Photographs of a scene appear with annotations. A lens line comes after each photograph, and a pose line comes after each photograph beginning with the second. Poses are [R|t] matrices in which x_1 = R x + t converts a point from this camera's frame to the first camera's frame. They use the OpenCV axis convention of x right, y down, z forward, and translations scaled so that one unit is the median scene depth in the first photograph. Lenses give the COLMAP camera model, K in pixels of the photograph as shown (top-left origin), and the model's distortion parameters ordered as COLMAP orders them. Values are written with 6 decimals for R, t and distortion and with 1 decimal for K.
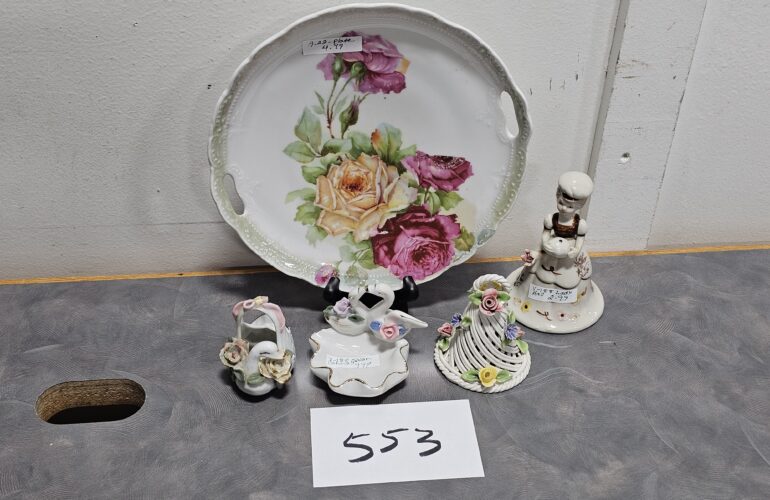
lens RADIAL K [[1016.9, 0, 388.3], [0, 1016.9, 253.5], [0, 0, 1]] dist [0.058281, 0.000000]
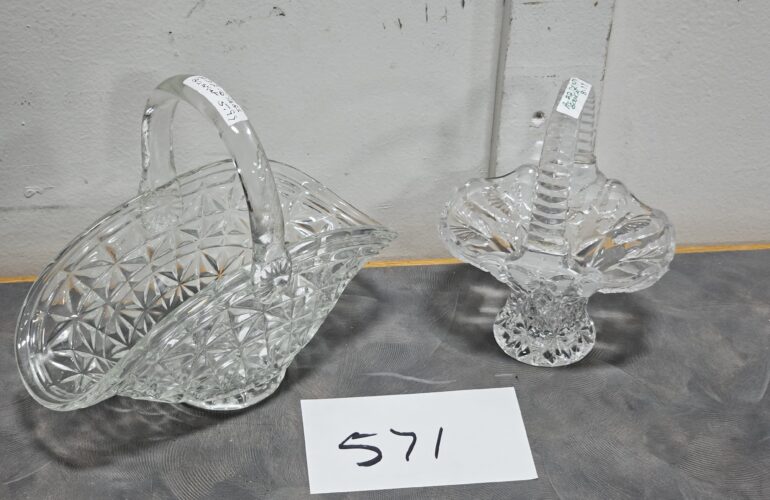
lens RADIAL K [[1399.3, 0, 392.5], [0, 1399.3, 294.0], [0, 0, 1]] dist [0.030662, 0.000000]
pose [[0.999914, -0.000415, 0.013138, 0.124558], [0.000640, 0.999854, -0.017103, 0.048586], [-0.013129, 0.017110, 0.999767, 0.022354]]
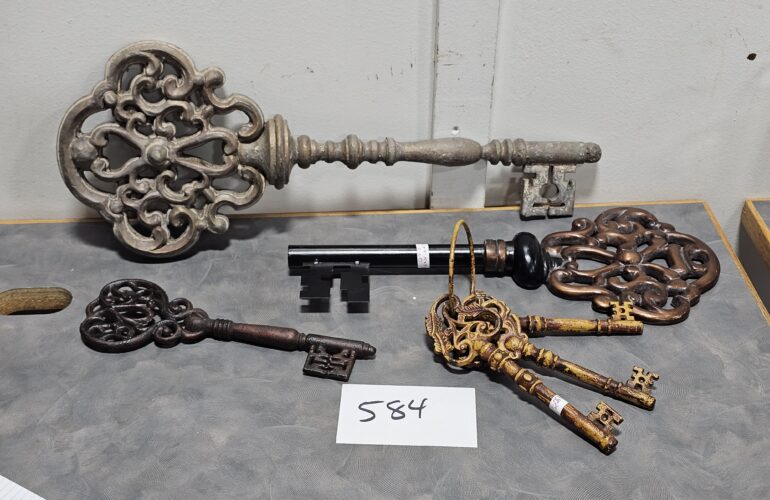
lens RADIAL K [[1016.9, 0, 376.1], [0, 1016.9, 271.1], [0, 0, 1]] dist [0.058281, 0.000000]
pose [[0.997701, 0.012241, -0.066657, 0.233926], [-0.015174, 0.998930, -0.043677, 0.148849], [0.066051, 0.044588, 0.996820, -0.288872]]
